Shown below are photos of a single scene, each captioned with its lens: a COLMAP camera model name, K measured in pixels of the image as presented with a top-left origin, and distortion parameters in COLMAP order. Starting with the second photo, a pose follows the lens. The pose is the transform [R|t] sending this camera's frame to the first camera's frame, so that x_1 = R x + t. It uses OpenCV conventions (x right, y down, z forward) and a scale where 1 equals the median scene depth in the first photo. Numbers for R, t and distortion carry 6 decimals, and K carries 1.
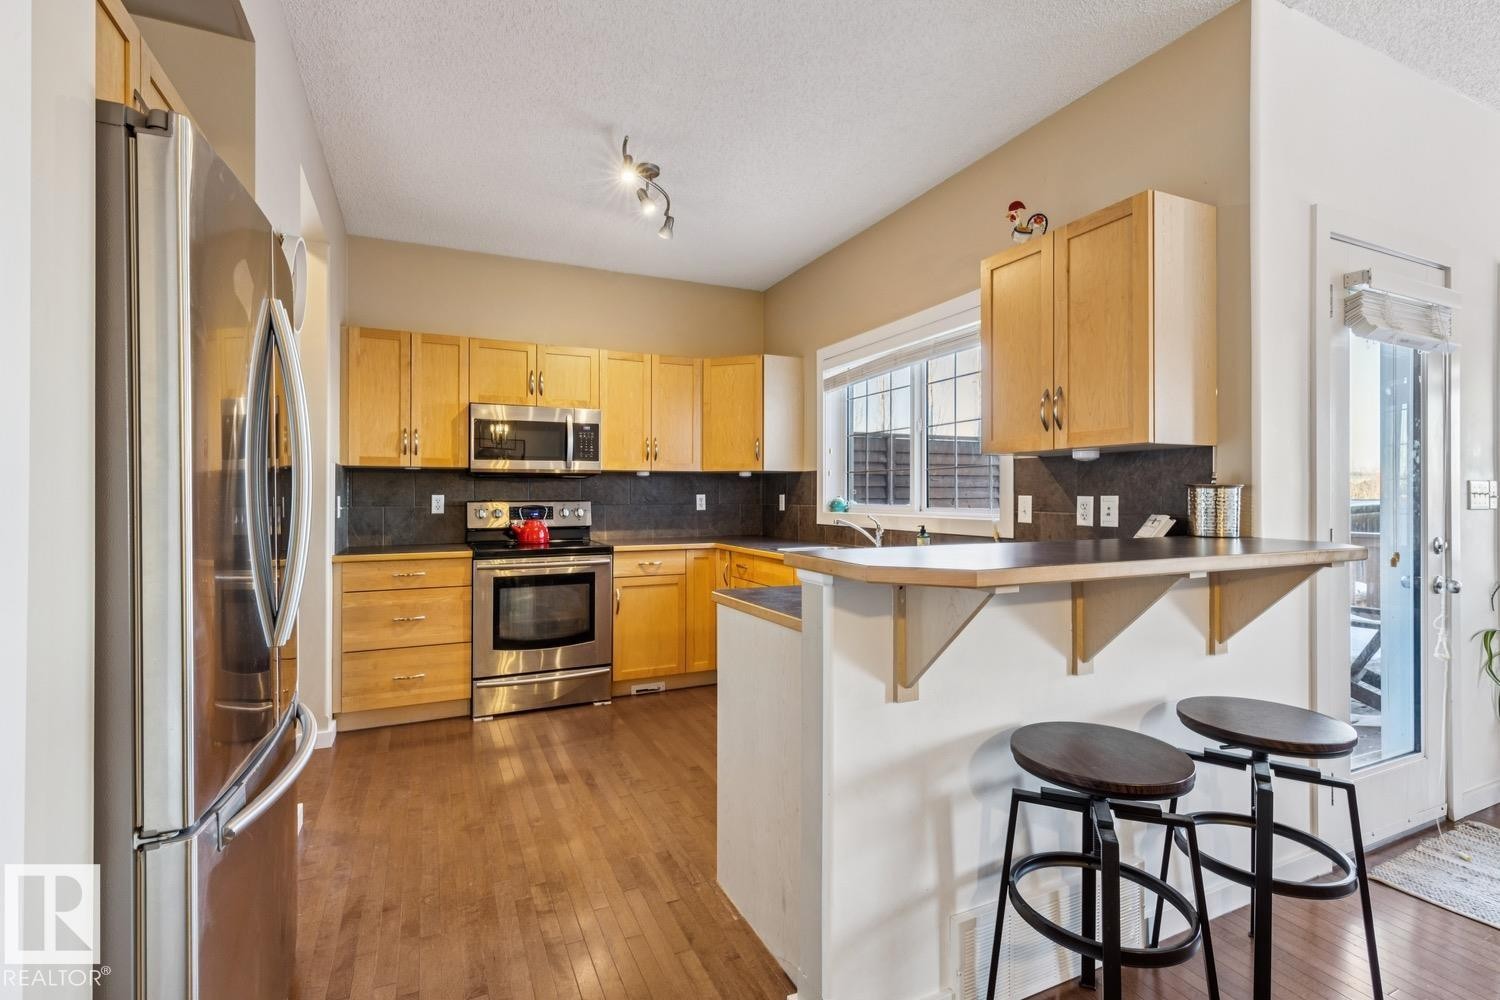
lens RADIAL K [[689.4, 0, 730.1], [0, 689.4, 488.2], [0, 0, 1]] dist [0.003426, -0.003936]
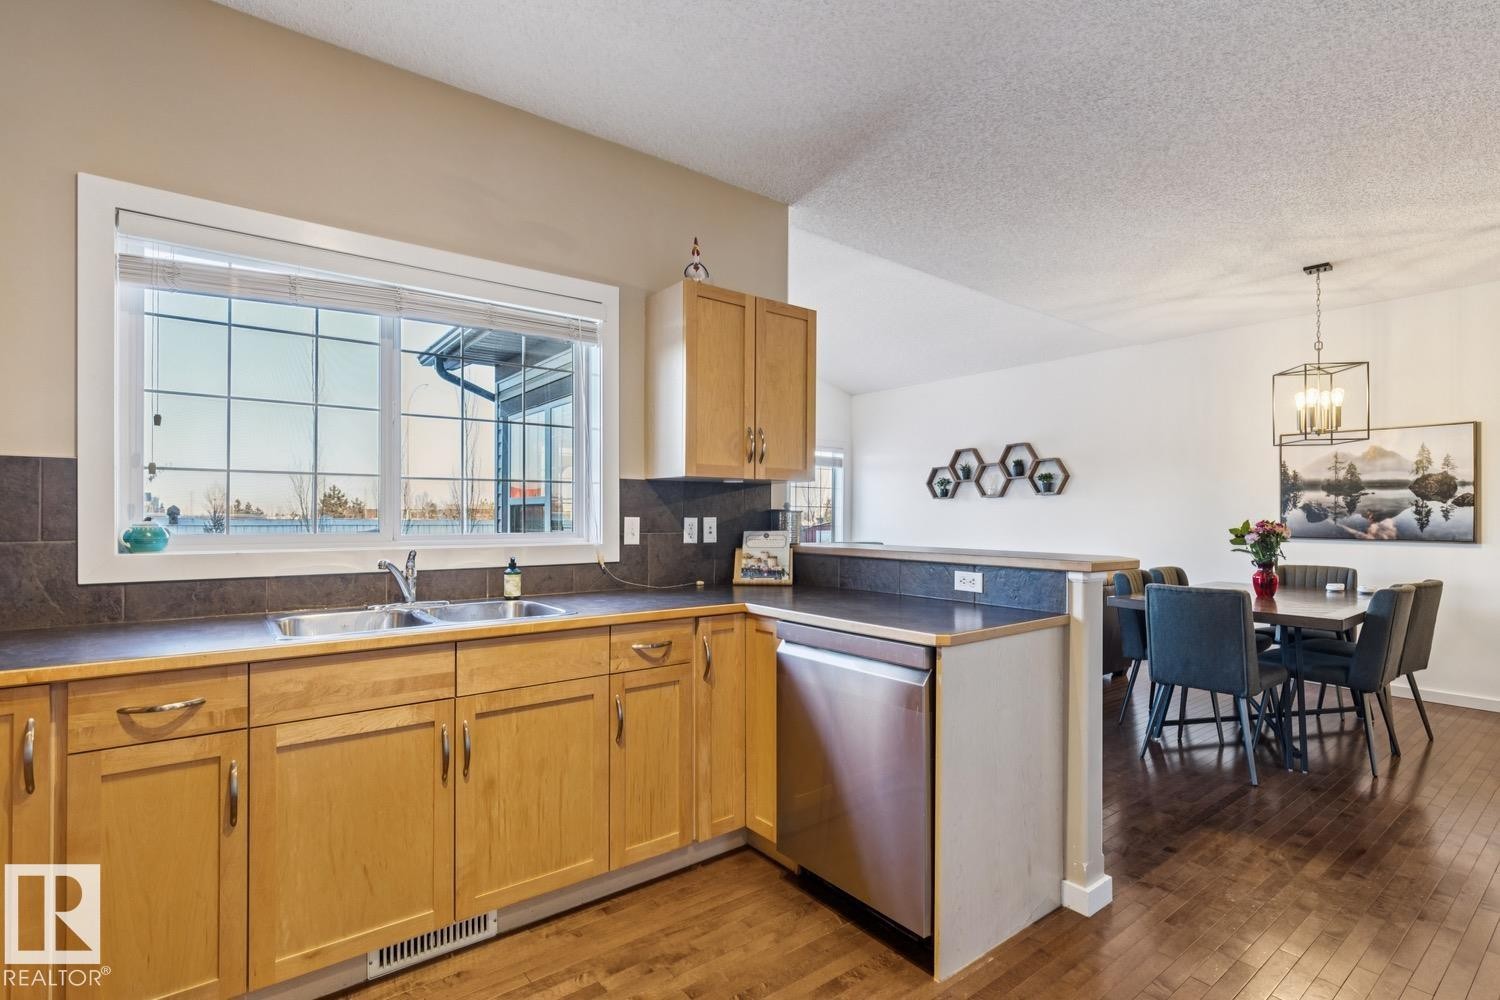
lens RADIAL K [[689.4, 0, 744.4], [0, 689.4, 517.2], [0, 0, 1]] dist [0.003426, -0.003936]
pose [[-0.224309, -0.005685, 0.974501, -0.464091], [-0.013997, 0.999899, 0.002611, 0.004725], [-0.974417, -0.013054, -0.224366, 0.858084]]
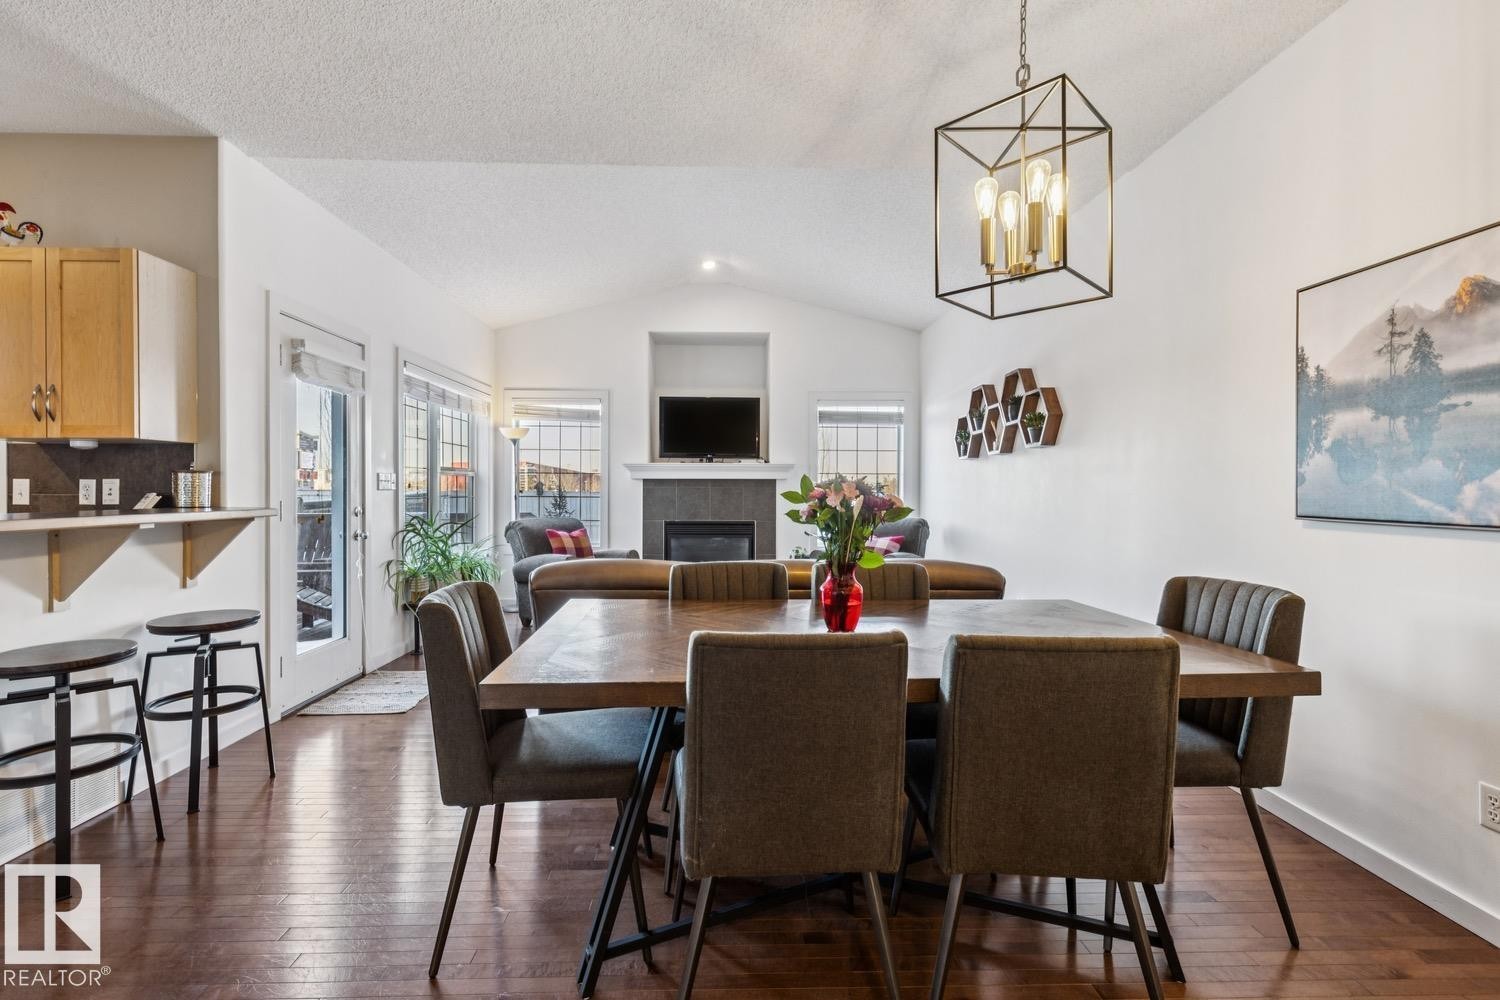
lens RADIAL K [[675.6, 0, 742.7], [0, 675.6, 495.1], [0, 0, 1]] dist [0.001235, 0.000045]
pose [[0.379181, -0.008996, 0.925279, -0.092442], [-0.008577, 0.999876, 0.013236, 0.009966], [-0.925283, -0.012955, 0.379057, -0.340661]]
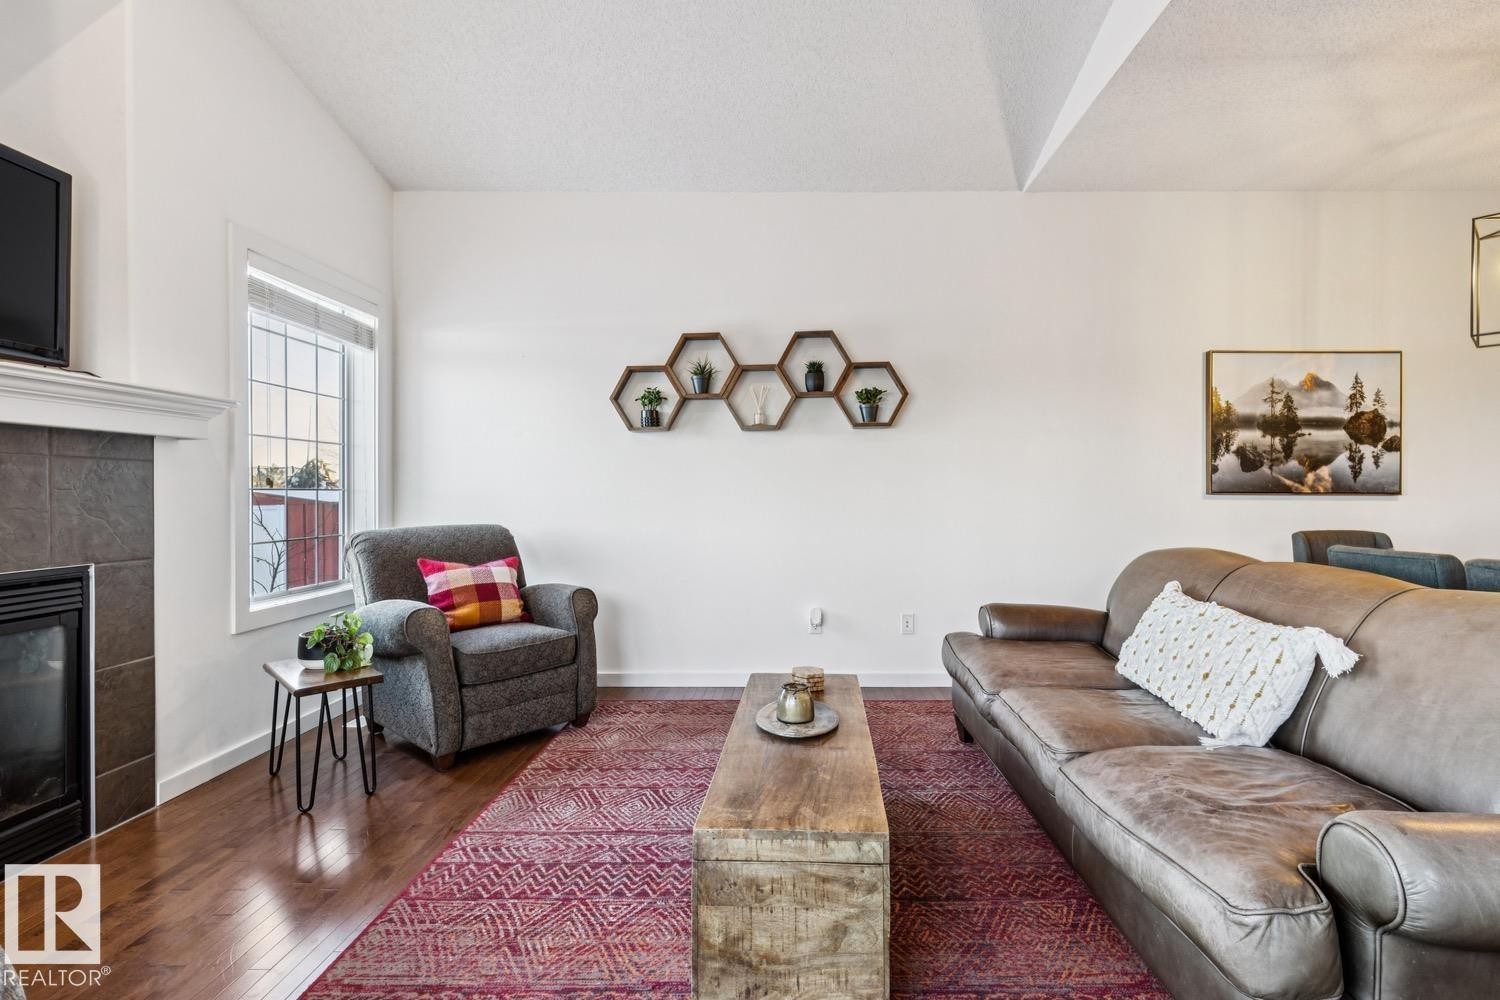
lens RADIAL K [[689.4, 0, 791.3], [0, 689.4, 493.0], [0, 0, 1]] dist [0.003426, -0.003936]
pose [[-0.911901, -0.002875, 0.410400, 0.869693], [-0.005145, 0.999977, -0.004425, 0.043602], [-0.410378, -0.006147, -0.911895, 0.648609]]
